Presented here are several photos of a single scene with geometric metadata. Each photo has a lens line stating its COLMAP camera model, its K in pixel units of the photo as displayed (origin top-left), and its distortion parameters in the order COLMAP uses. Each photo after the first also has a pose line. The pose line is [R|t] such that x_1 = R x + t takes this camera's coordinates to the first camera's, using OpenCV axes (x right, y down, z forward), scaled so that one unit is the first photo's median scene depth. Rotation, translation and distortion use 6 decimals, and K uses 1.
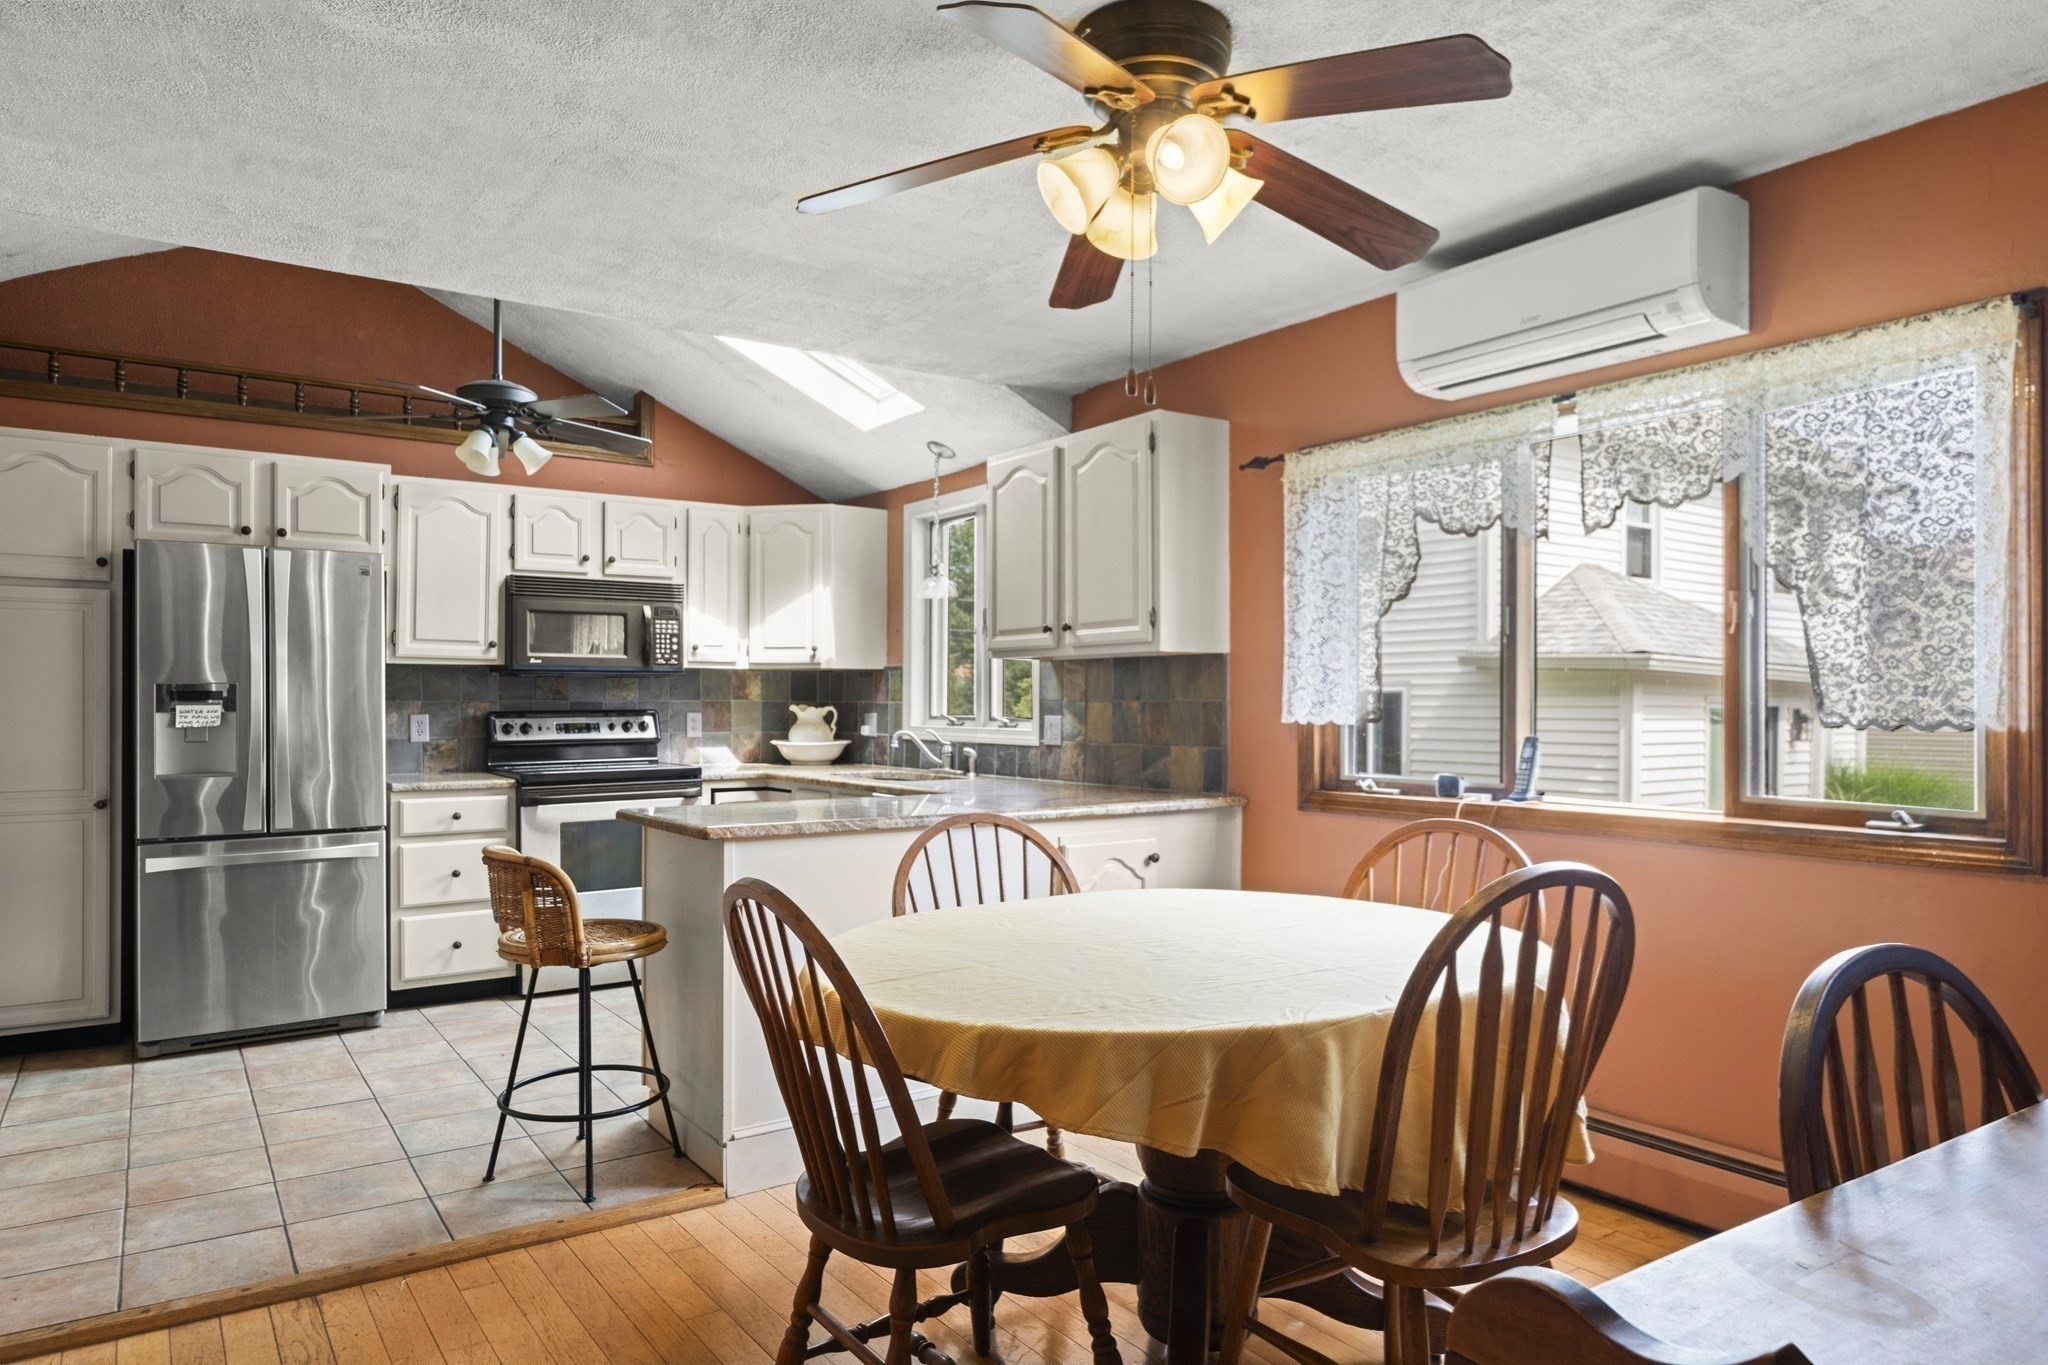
lens RADIAL K [[1286.6, 0, 1014.1], [0, 1286.6, 693.1], [0, 0, 1]] dist [0.014870, -0.004381]
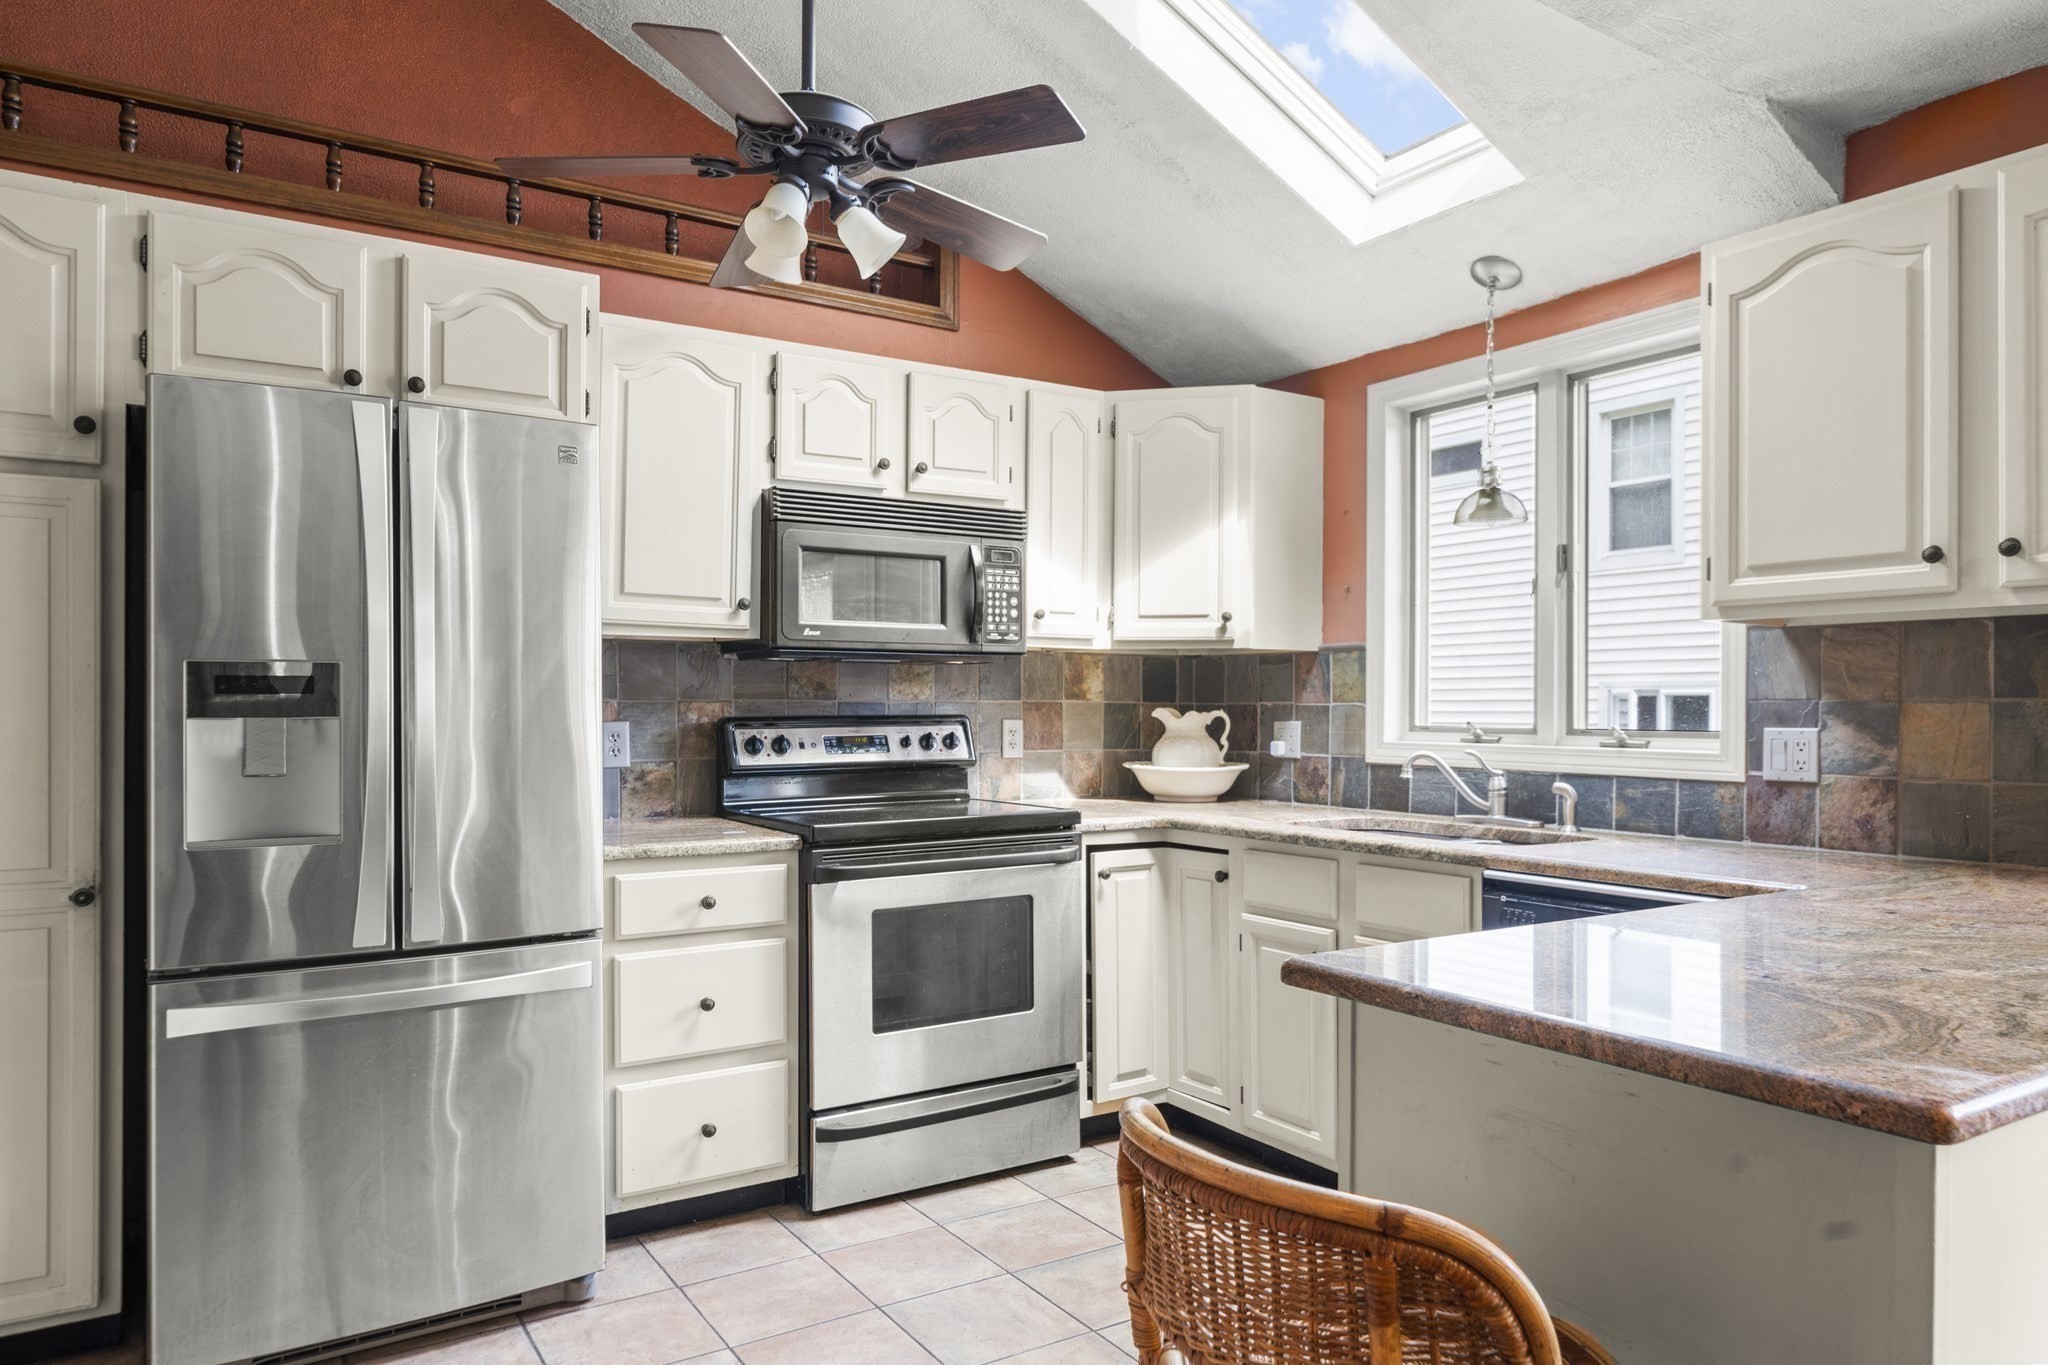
lens RADIAL K [[1325.0, 0, 1022.1], [0, 1325.0, 701.6], [0, 0, 1]] dist [0.004881, -0.003467]
pose [[0.999540, 0.001848, -0.030266, -0.297045], [-0.001761, 0.999994, 0.002894, 0.005867], [0.030271, -0.002840, 0.999538, 0.454731]]
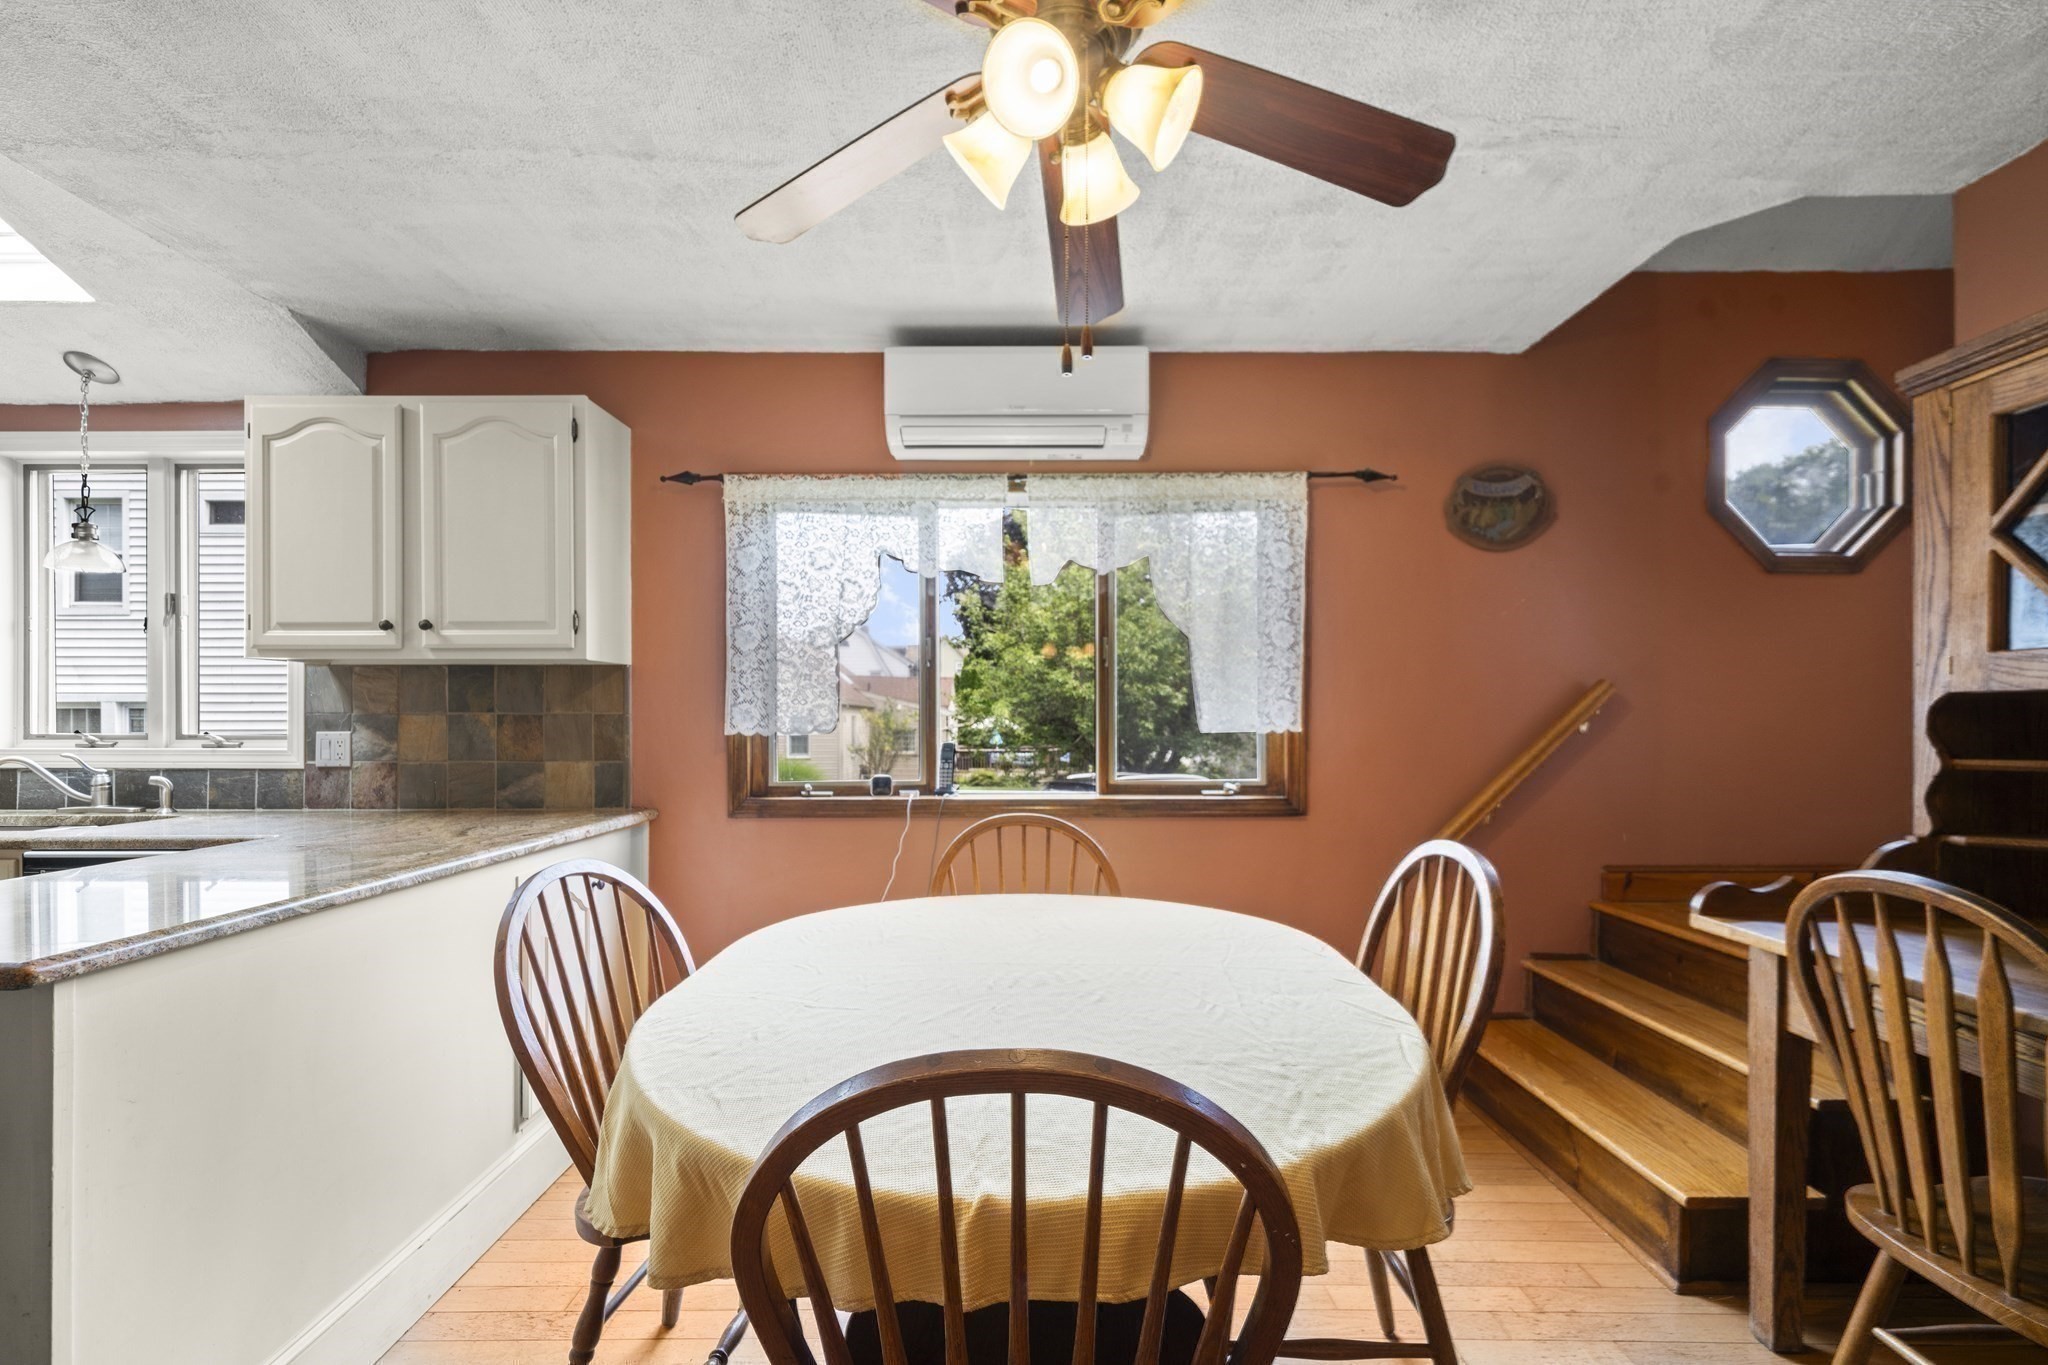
lens RADIAL K [[891.9, 0, 1021.1], [0, 891.9, 722.0], [0, 0, 1]] dist [0.001537, 0.000719]
pose [[0.572618, -0.003593, 0.819814, -0.200087], [-0.005301, 0.999953, 0.008086, 0.004857], [-0.819805, -0.008976, 0.572573, 0.326462]]
